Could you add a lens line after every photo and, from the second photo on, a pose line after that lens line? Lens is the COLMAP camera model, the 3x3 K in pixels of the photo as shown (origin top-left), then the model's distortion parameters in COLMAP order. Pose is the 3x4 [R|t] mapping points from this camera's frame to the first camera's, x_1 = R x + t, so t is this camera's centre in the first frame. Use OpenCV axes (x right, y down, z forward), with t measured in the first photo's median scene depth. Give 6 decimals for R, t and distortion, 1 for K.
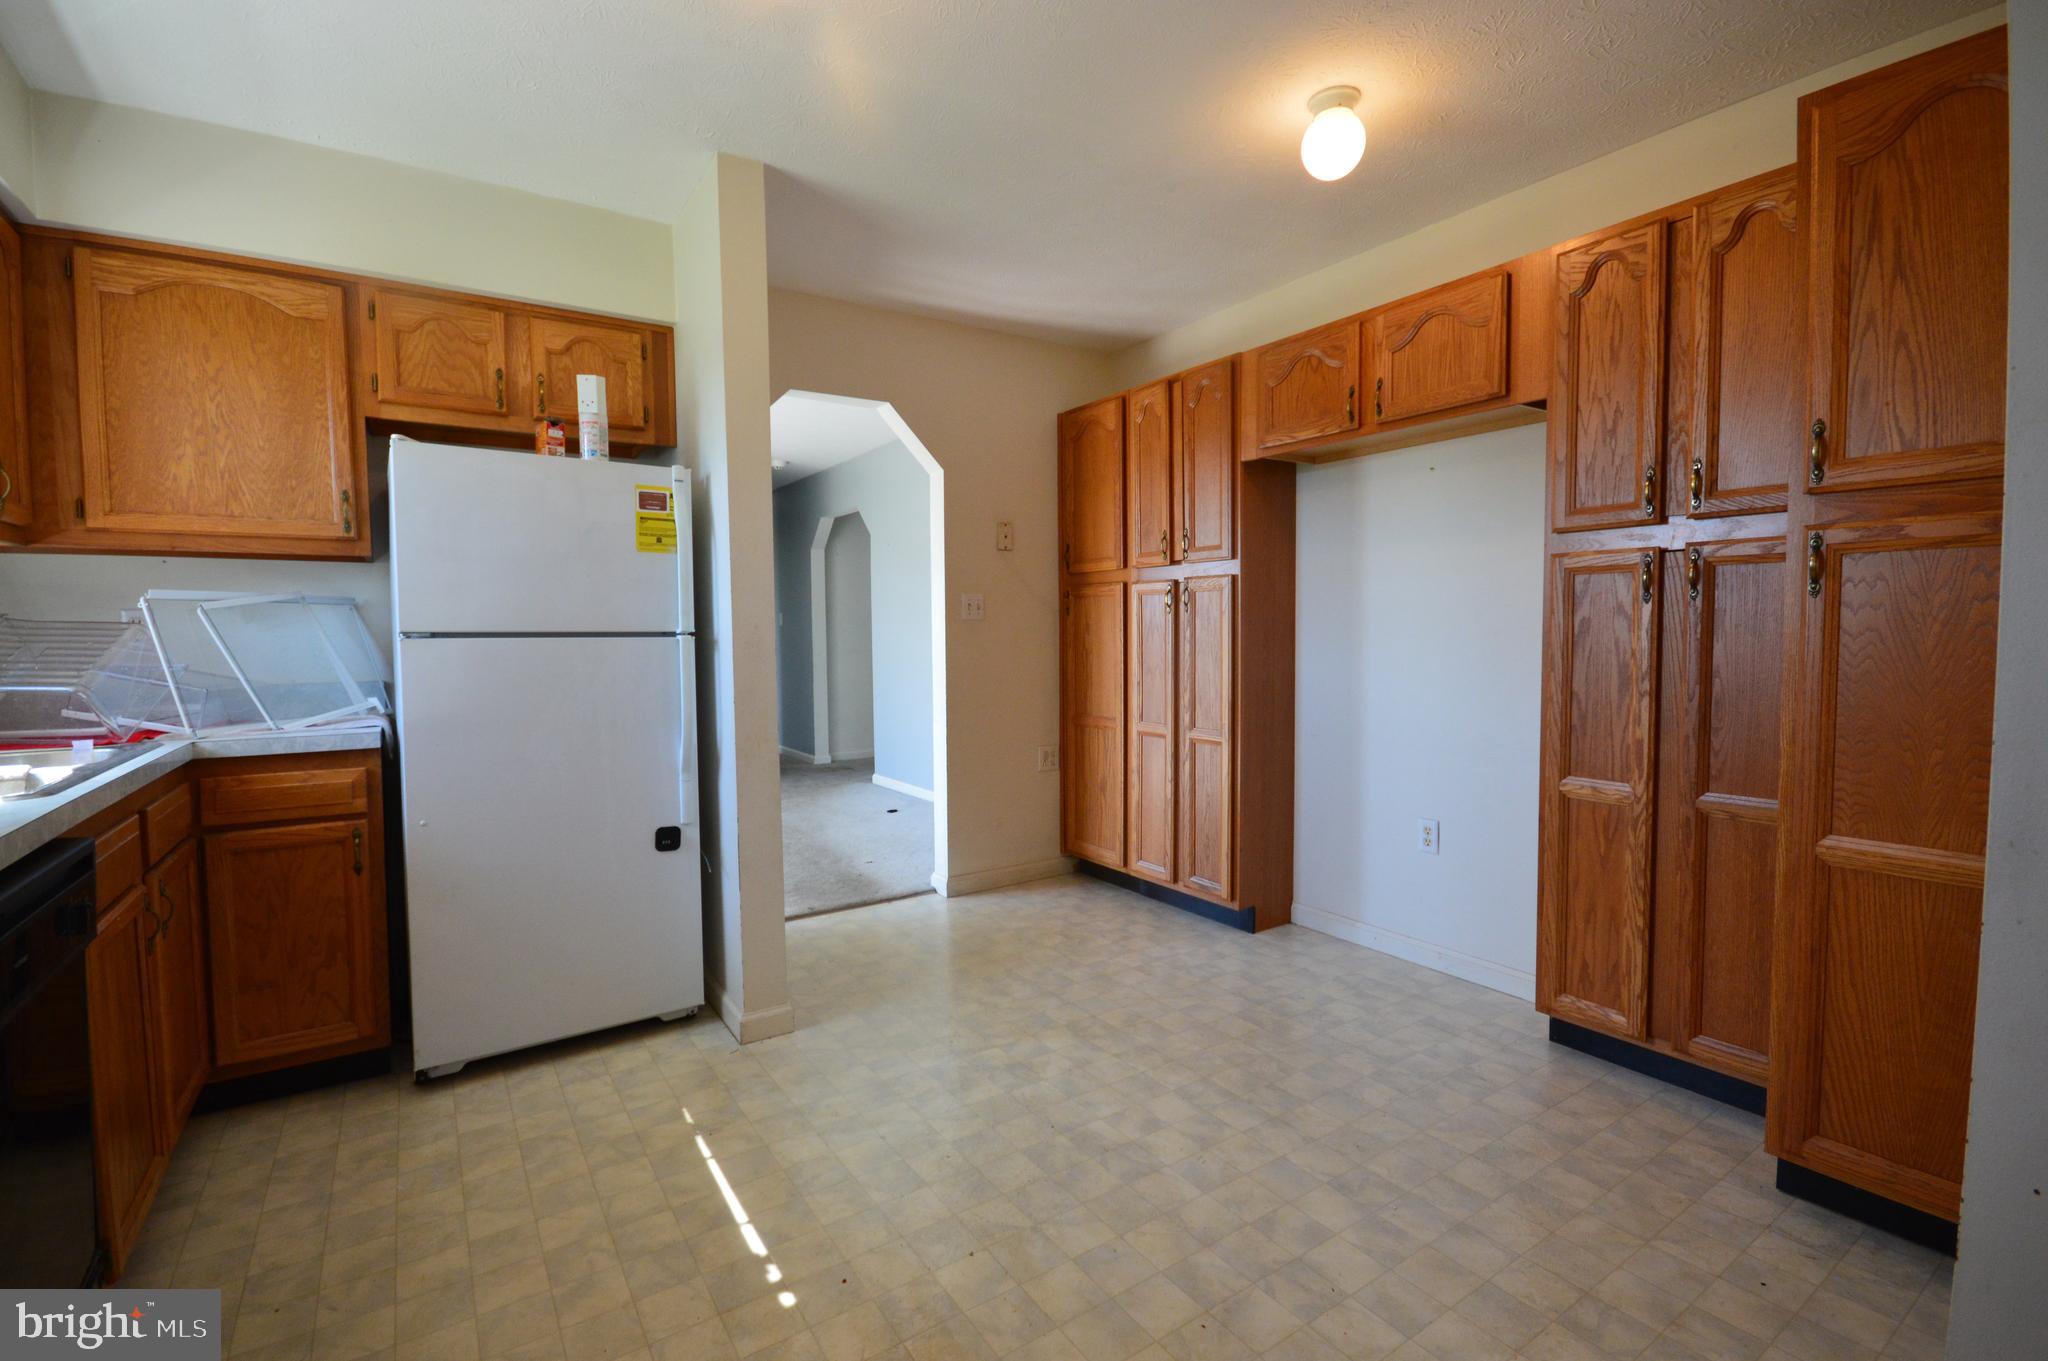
lens RADIAL K [[911.7, 0, 1016.2], [0, 911.7, 677.5], [0, 0, 1]] dist [0.009337, -0.011263]
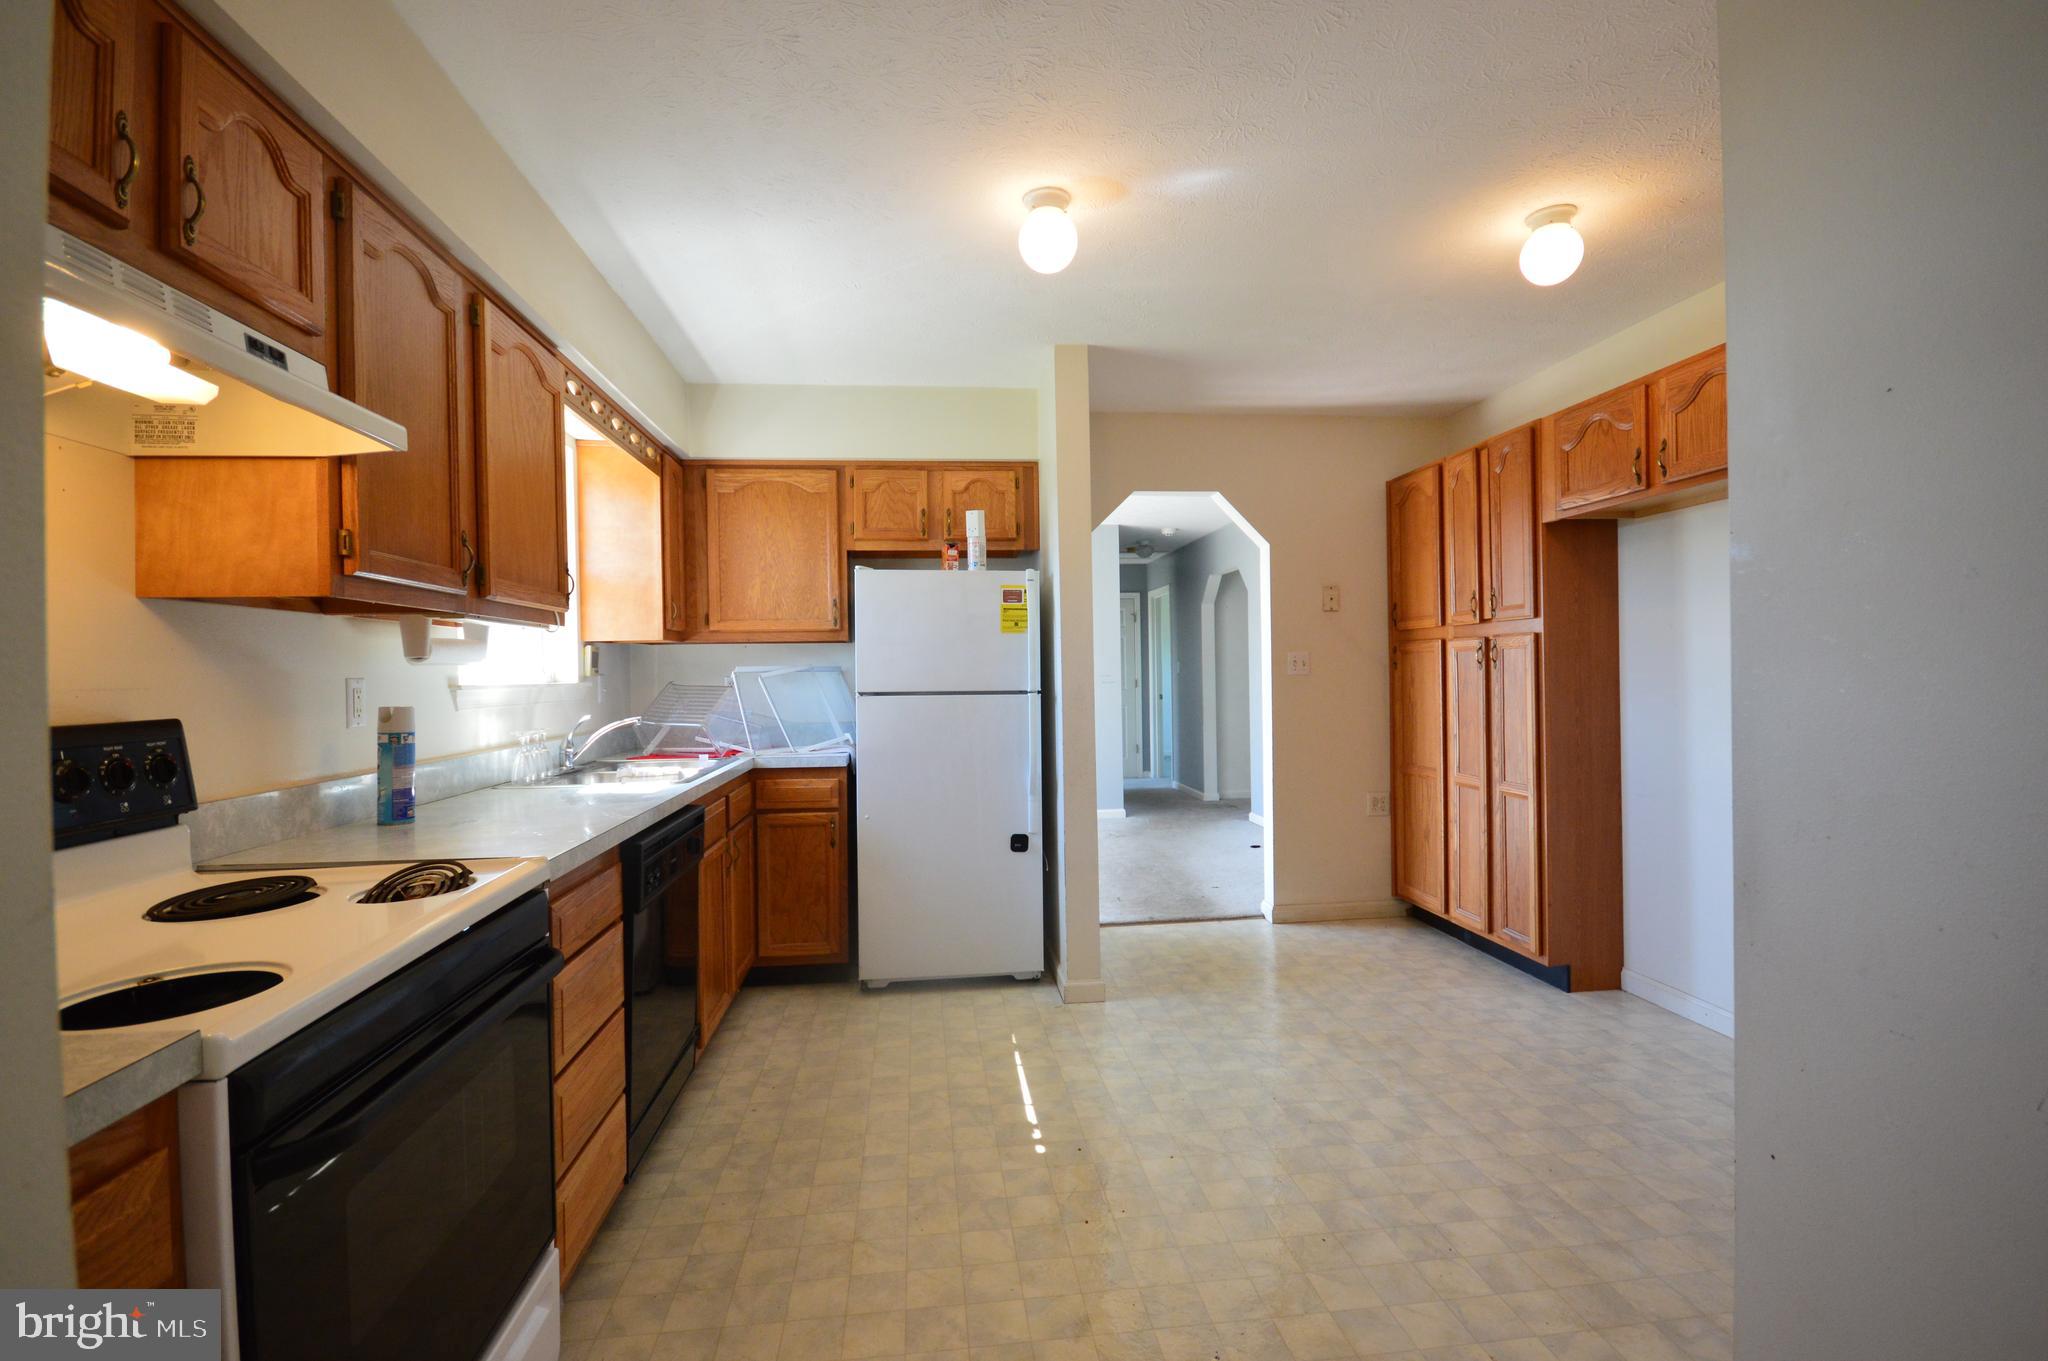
lens RADIAL K [[911.7, 0, 1016.2], [0, 911.7, 677.5], [0, 0, 1]] dist [0.009337, -0.011263]
pose [[0.888712, -0.002822, -0.458457, 0.241726], [-0.016879, 0.999102, -0.038869, -0.016287], [0.458155, 0.042282, 0.887866, -0.223644]]
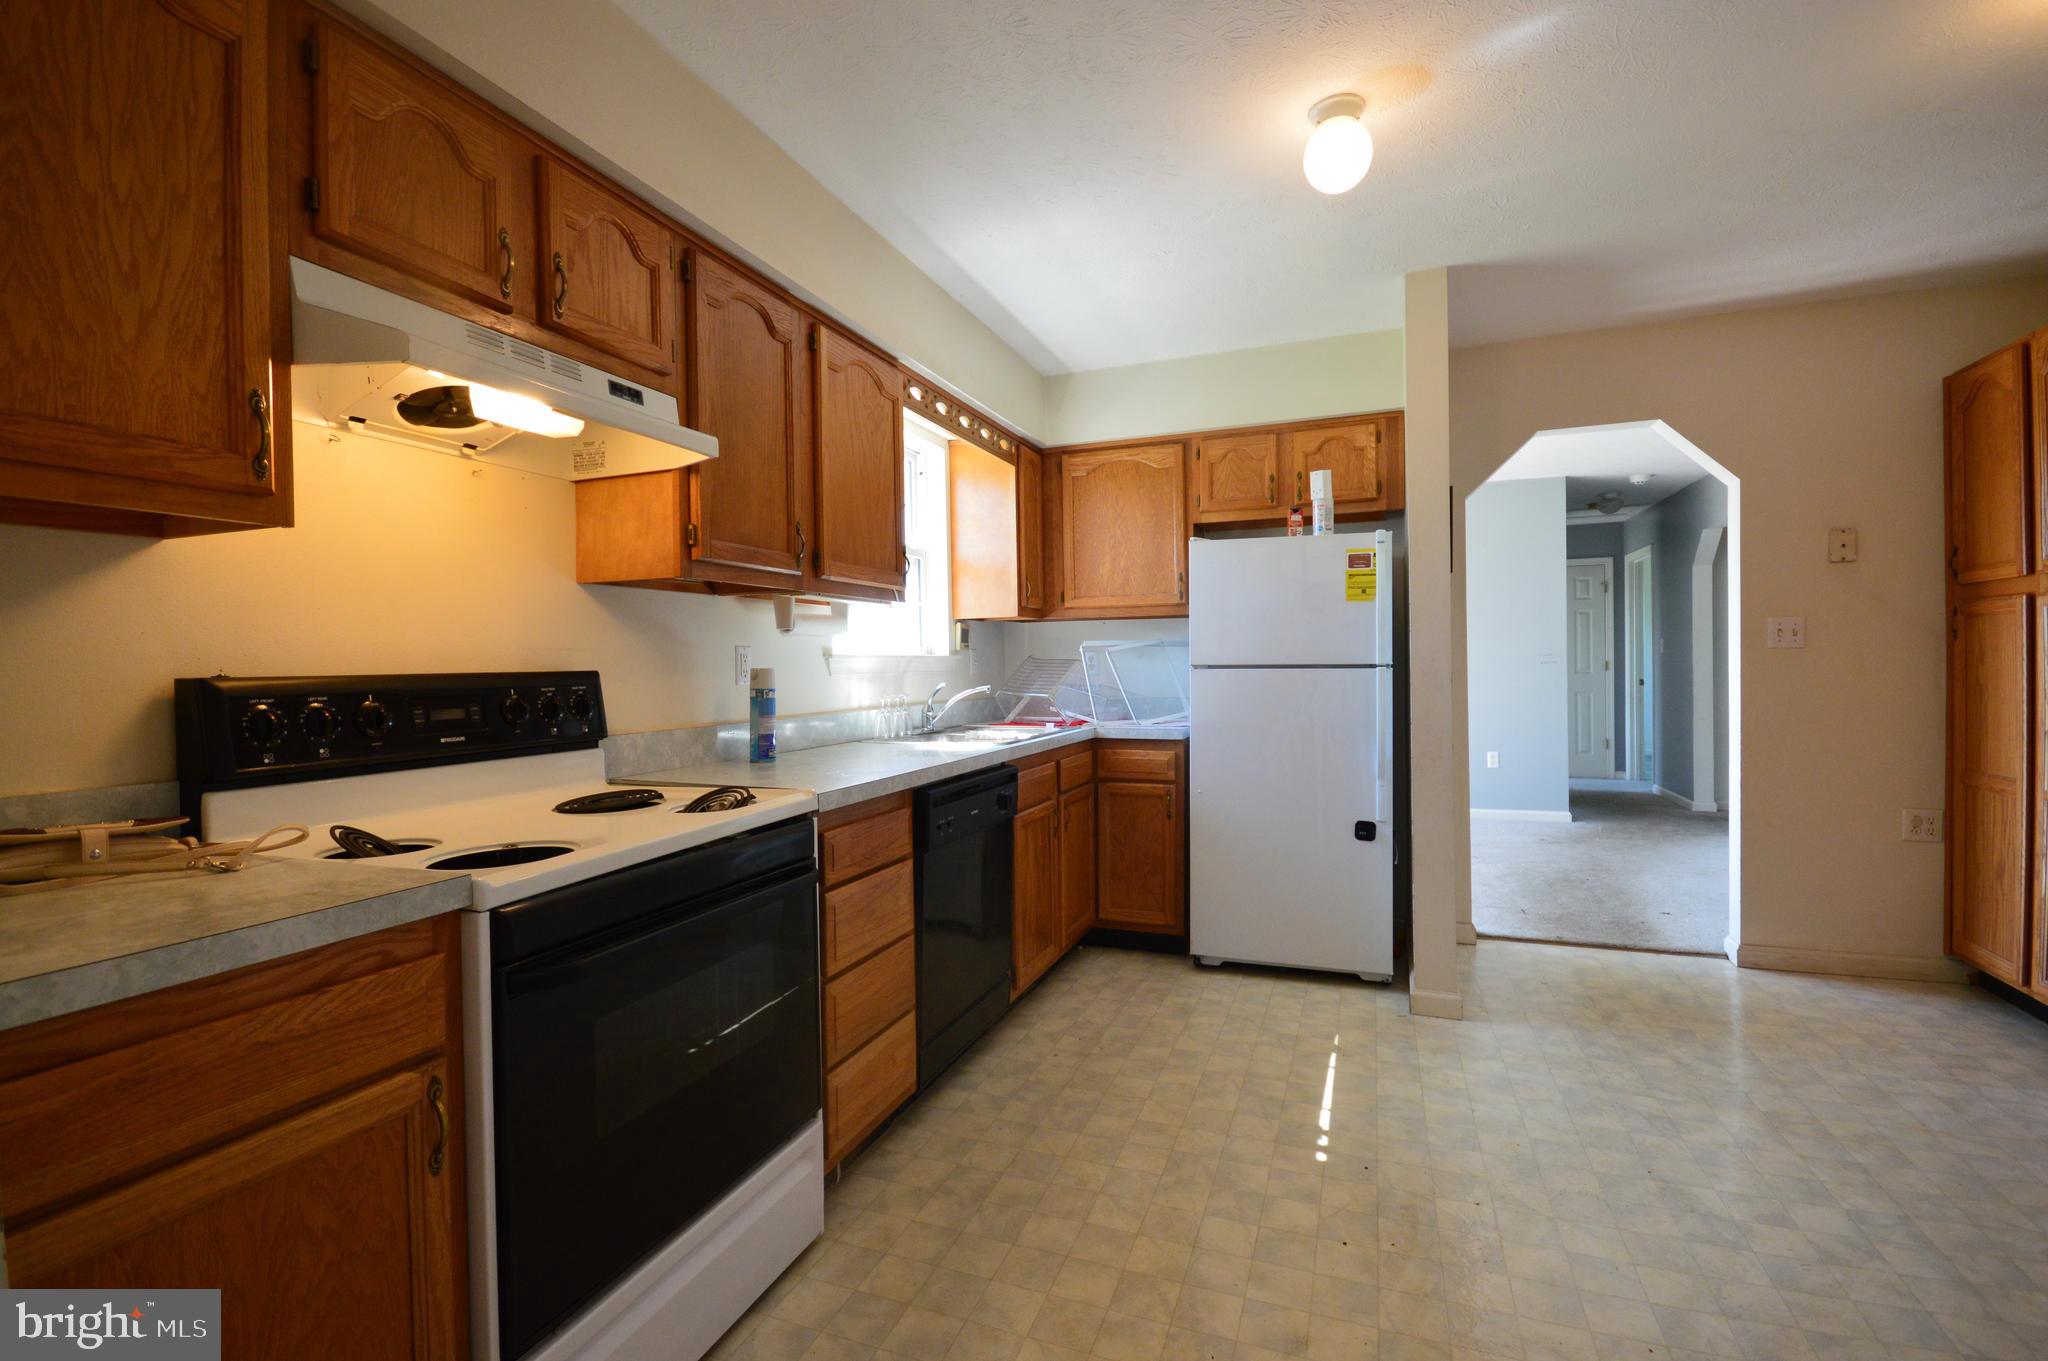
lens RADIAL K [[911.7, 0, 1016.2], [0, 911.7, 677.5], [0, 0, 1]] dist [0.009337, -0.011263]
pose [[0.575358, 0.012186, -0.817811, 0.361643], [-0.034948, 0.999342, -0.009697, -0.002963], [0.817155, 0.034160, 0.575405, -0.109903]]
